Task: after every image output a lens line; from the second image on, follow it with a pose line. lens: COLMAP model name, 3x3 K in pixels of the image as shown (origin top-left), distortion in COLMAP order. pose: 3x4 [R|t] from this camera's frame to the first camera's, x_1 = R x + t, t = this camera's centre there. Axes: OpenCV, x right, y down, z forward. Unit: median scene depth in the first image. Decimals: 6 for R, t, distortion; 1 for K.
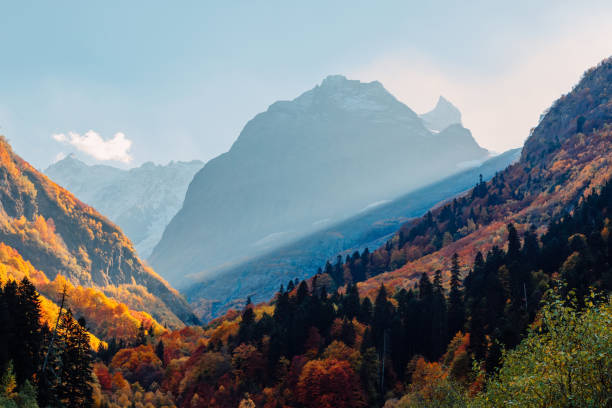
lens RADIAL K [[1027.2, 0, 306.0], [0, 1027.2, 204.0], [0, 0, 1]] dist [-0.001028, -0.062365]
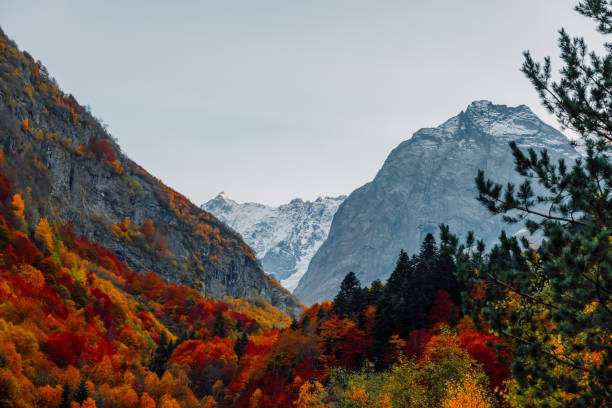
lens RADIAL K [[1027.2, 0, 306.0], [0, 1027.2, 204.0], [0, 0, 1]] dist [-0.001028, -0.062365]
pose [[0.989467, -0.026322, -0.142343, 0.005548], [0.021595, 0.999166, -0.034650, 0.029334], [0.143137, 0.031211, 0.989211, 0.115896]]
